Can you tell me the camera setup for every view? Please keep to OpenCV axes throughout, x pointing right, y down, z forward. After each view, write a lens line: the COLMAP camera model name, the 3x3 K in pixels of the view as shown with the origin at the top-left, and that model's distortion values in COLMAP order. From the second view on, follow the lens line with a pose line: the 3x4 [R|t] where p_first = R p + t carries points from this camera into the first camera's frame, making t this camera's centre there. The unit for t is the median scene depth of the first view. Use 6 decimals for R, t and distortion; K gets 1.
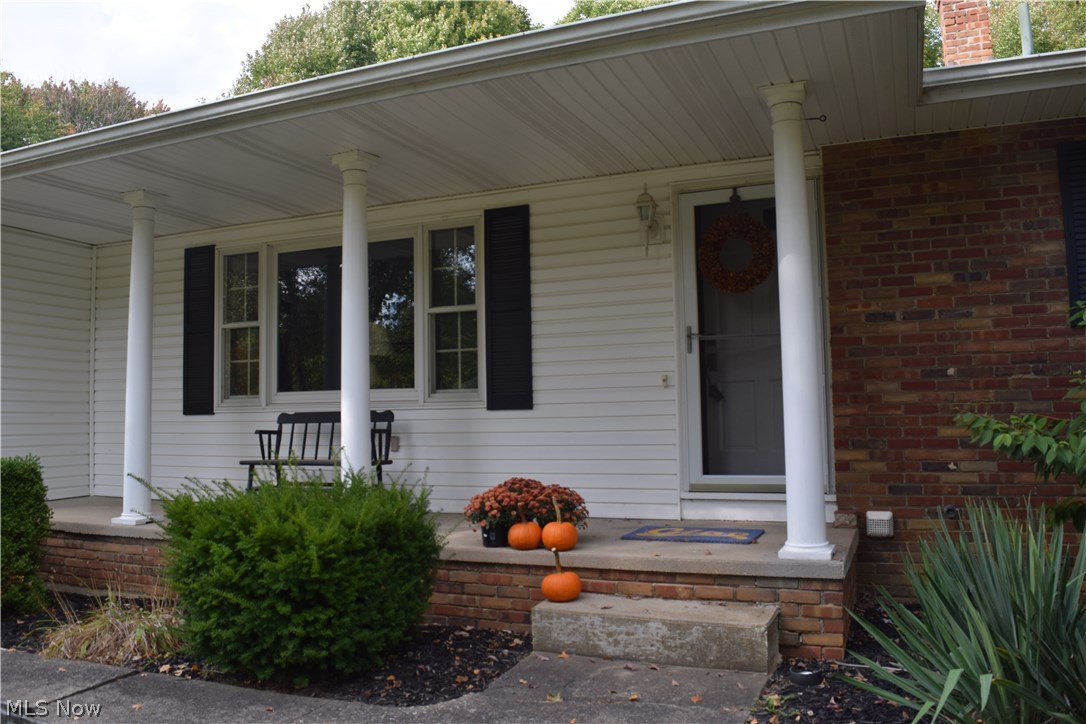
lens RADIAL K [[812.8, 0, 545.8], [0, 812.8, 337.7], [0, 0, 1]] dist [-0.167623, 0.166506]
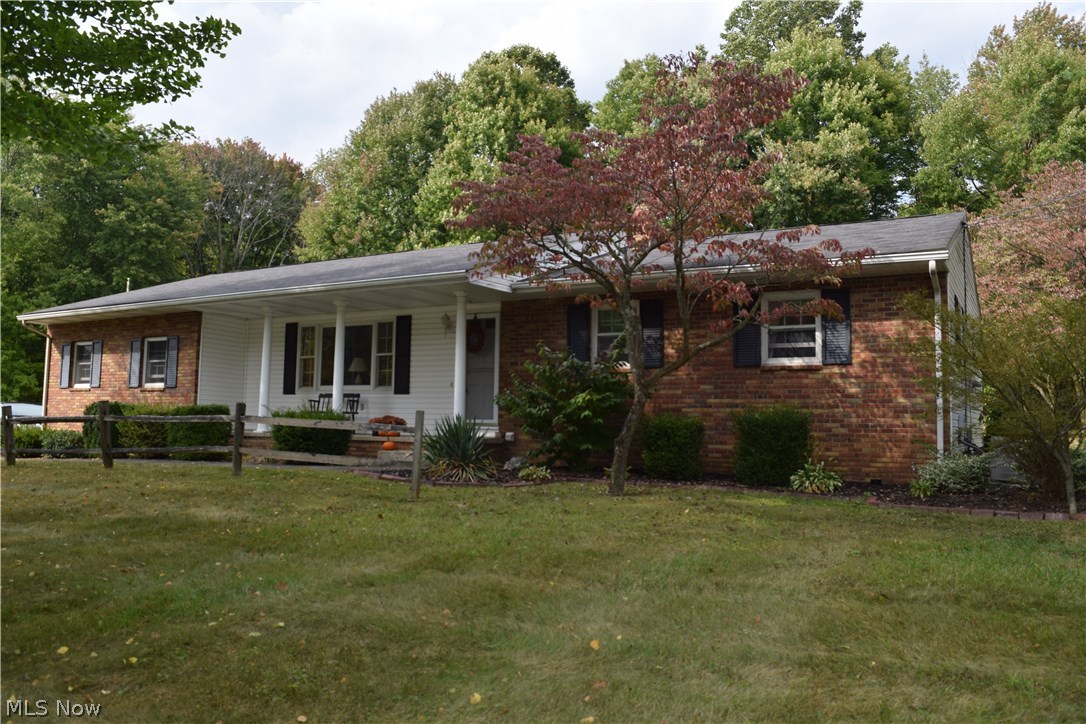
lens RADIAL K [[877.7, 0, 543.0], [0, 877.7, 362.0], [0, 0, 1]] dist [-0.086764, -0.000716]
pose [[0.985709, 0.031616, -0.165462, 0.809722], [-0.031192, 0.999500, 0.005161, -0.040329], [0.165542, 0.000074, 0.986203, -1.584128]]
